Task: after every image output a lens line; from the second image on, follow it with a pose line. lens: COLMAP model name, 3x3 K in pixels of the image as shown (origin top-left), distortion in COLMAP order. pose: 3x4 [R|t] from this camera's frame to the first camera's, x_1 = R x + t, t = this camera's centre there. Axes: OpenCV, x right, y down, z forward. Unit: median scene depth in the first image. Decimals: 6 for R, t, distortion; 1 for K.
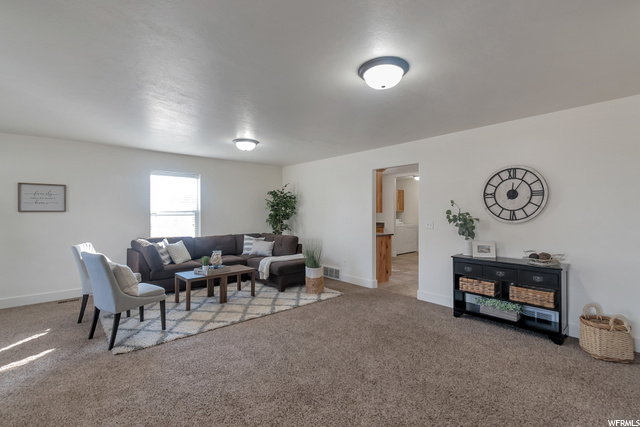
lens RADIAL K [[290.6, 0, 325.5], [0, 290.6, 206.9], [0, 0, 1]] dist [-0.000354, -0.000144]
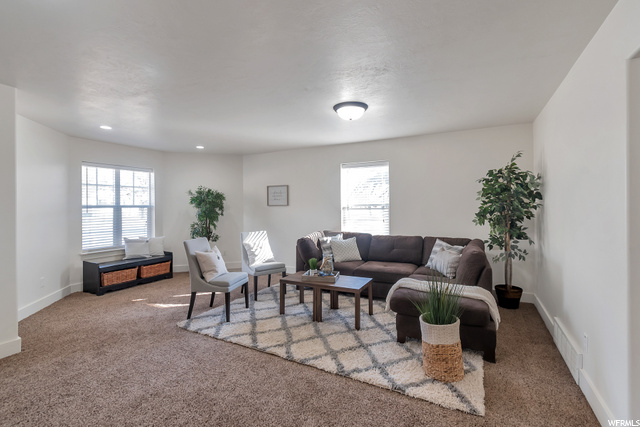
lens RADIAL K [[290.6, 0, 325.5], [0, 290.6, 206.9], [0, 0, 1]] dist [-0.000354, -0.000144]
pose [[0.343141, 0.000874, -0.939284, 0.432493], [0.020818, 0.999747, 0.008536, 0.015549], [0.939053, -0.022483, 0.343035, 0.820550]]
